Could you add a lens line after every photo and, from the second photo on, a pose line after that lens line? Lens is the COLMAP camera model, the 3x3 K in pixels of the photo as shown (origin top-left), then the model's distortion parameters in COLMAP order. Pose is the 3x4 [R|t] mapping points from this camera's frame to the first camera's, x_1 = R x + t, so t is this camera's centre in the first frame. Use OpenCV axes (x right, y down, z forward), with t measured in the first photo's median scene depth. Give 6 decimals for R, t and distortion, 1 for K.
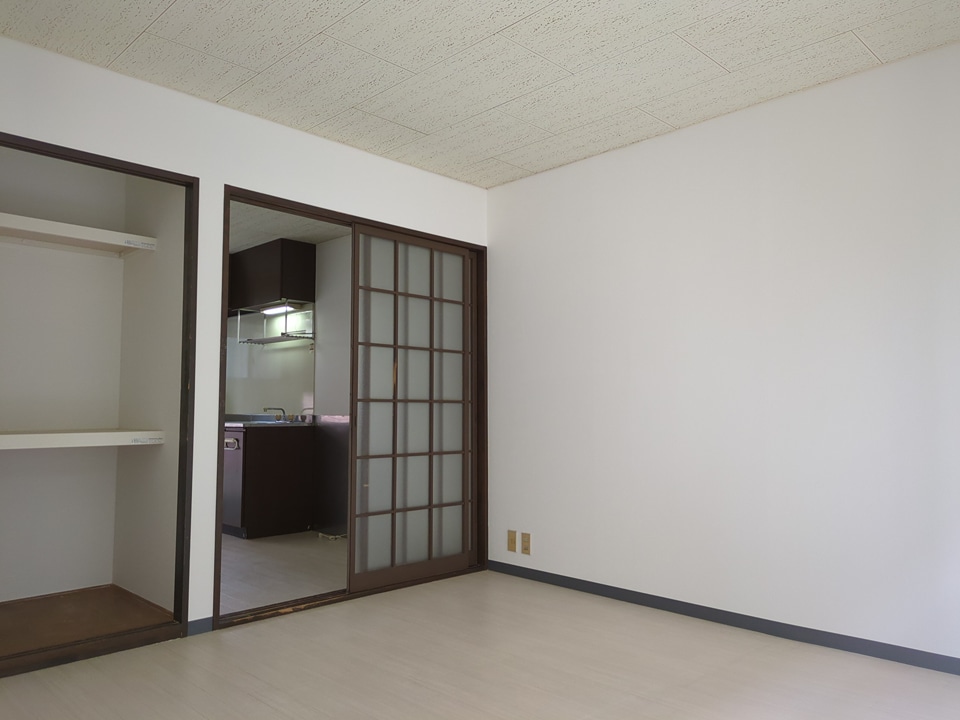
lens RADIAL K [[718.2, 0, 480.8], [0, 718.2, 360.5], [0, 0, 1]] dist [0.041885, -0.041395]
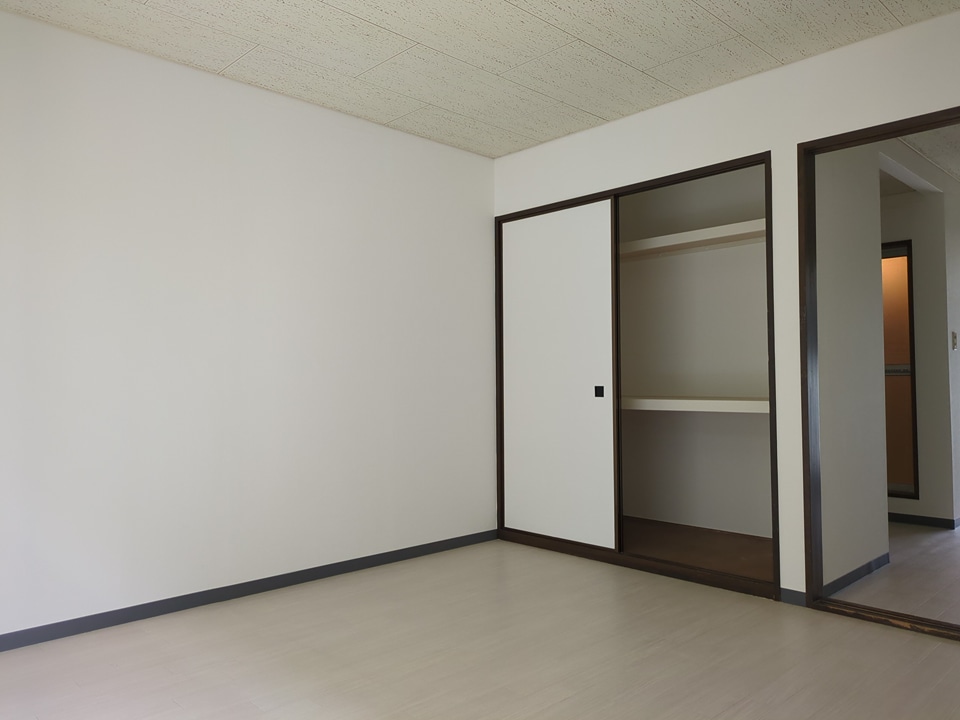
lens RADIAL K [[718.2, 0, 477.7], [0, 718.2, 364.0], [0, 0, 1]] dist [0.041885, -0.041395]
pose [[-0.008333, -0.024650, -0.999661, 0.609003], [0.067689, 0.997389, -0.025158, 0.041026], [0.997672, -0.067875, -0.006643, 0.581444]]
